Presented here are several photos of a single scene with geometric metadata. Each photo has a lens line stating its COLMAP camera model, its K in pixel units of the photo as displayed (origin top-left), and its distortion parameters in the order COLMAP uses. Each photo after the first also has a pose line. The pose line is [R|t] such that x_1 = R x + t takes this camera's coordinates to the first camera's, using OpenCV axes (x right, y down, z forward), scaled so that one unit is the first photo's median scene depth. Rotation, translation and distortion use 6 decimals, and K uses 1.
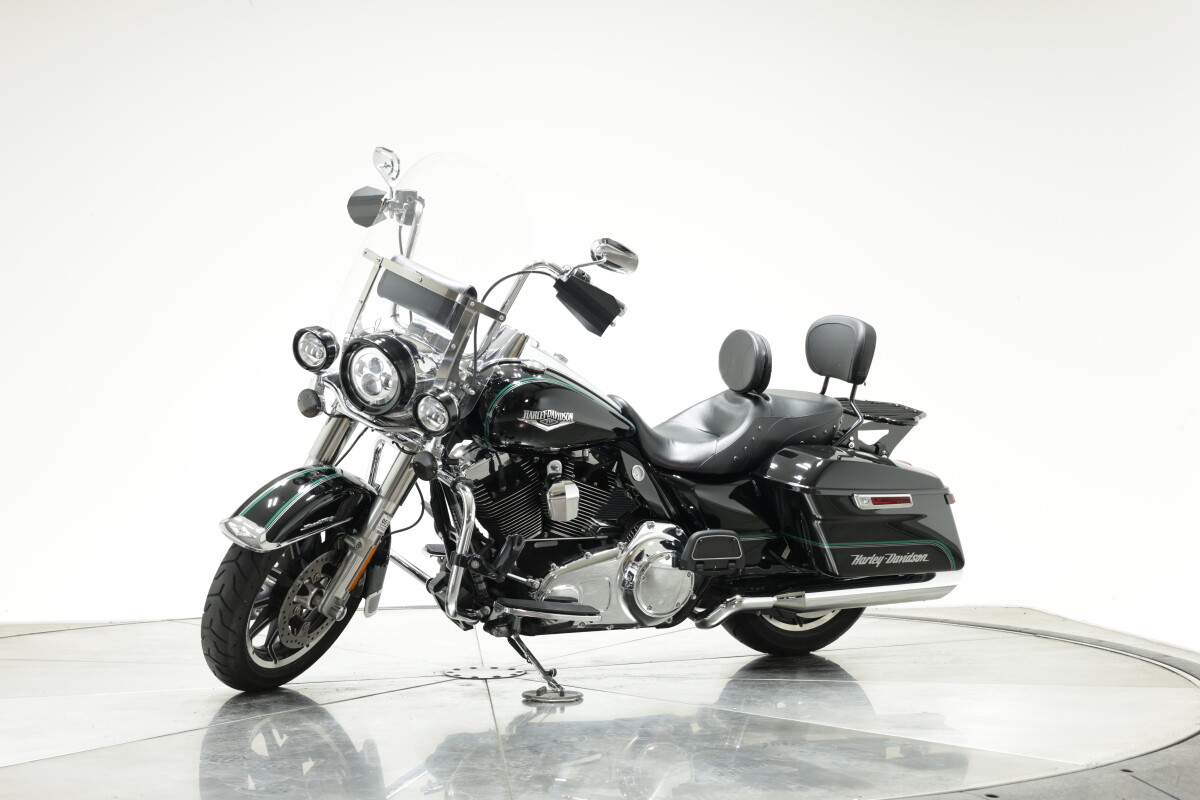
lens RADIAL K [[1651.9, 0, 603.5], [0, 1651.9, 405.1], [0, 0, 1]] dist [0.063401, 0.000000]
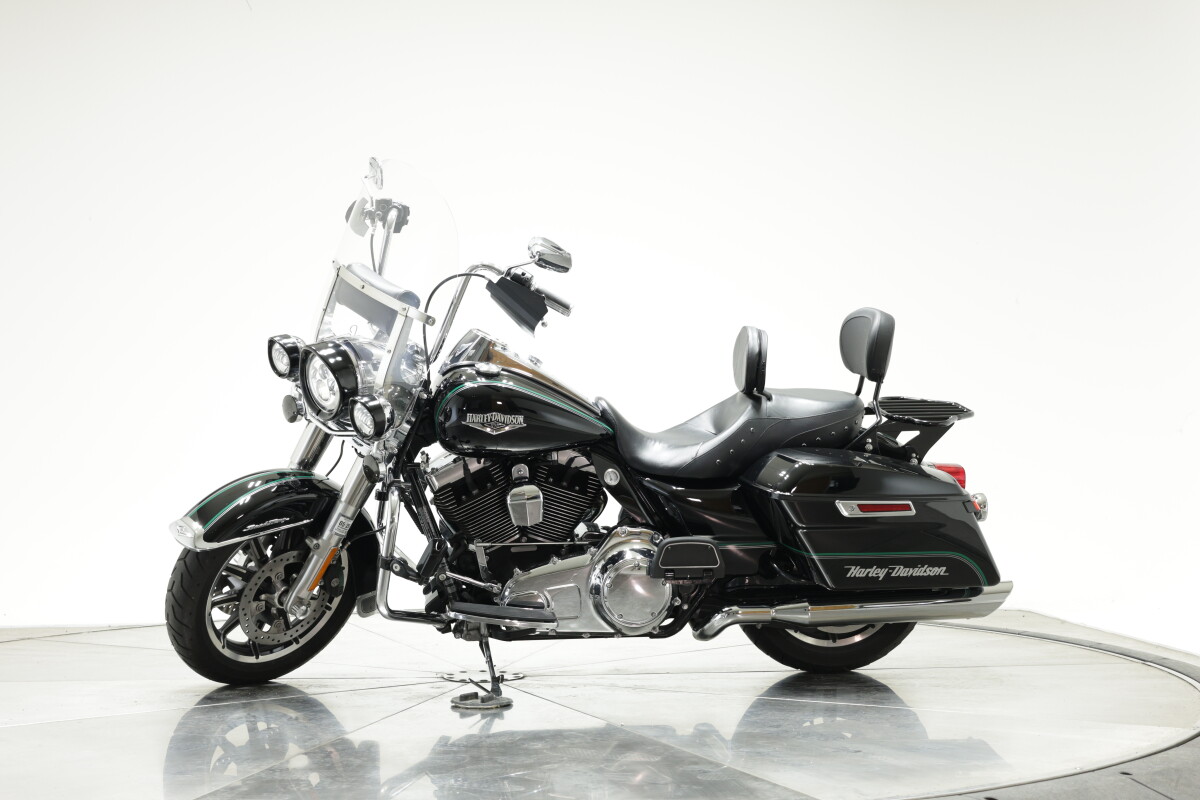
lens RADIAL K [[1651.9, 0, 601.5], [0, 1651.9, 393.3], [0, 0, 1]] dist [0.063401, 0.000000]
pose [[0.944070, -0.012592, -0.329504, 0.337654], [0.010708, 0.999914, -0.007533, -0.000827], [0.329571, 0.003584, 0.944124, 0.081729]]
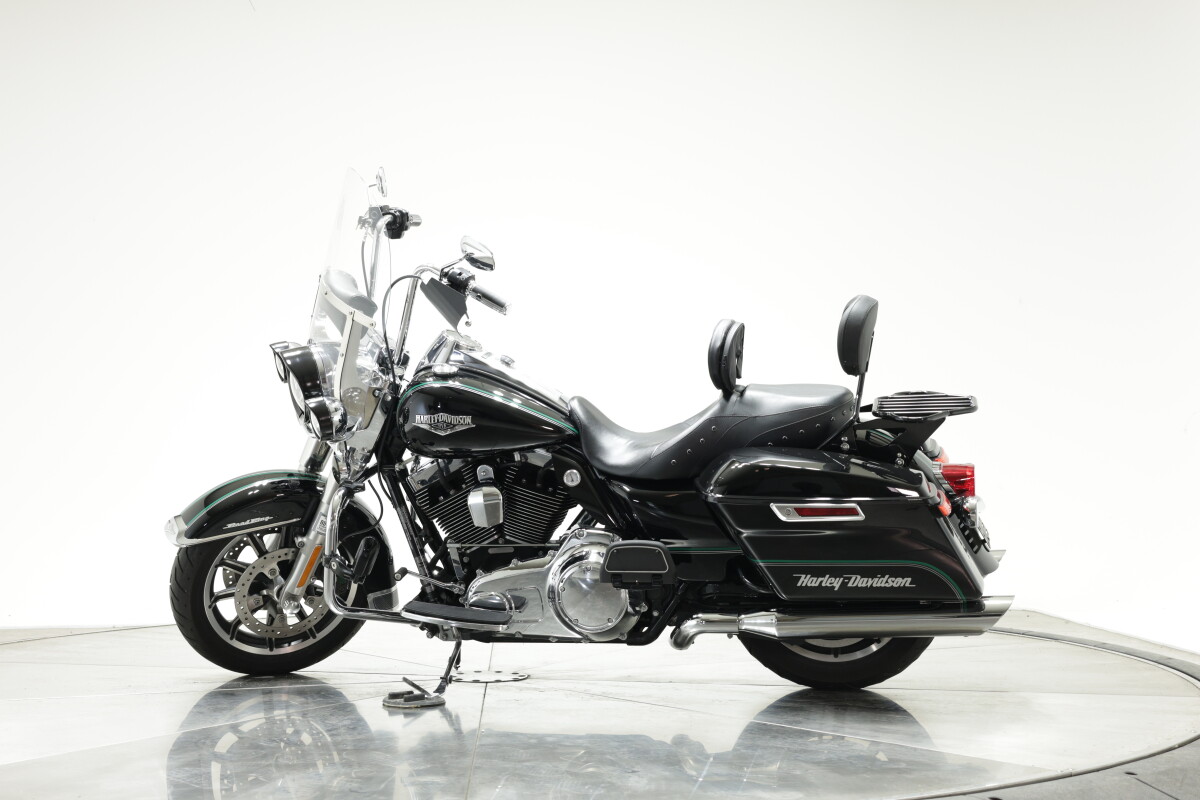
lens RADIAL K [[1651.9, 0, 597.6], [0, 1651.9, 409.9], [0, 0, 1]] dist [0.063401, 0.000000]
pose [[0.774490, -0.021512, -0.632221, 0.635412], [0.022044, 0.999732, -0.007012, 0.008960], [0.632203, -0.008506, 0.774756, 0.277199]]
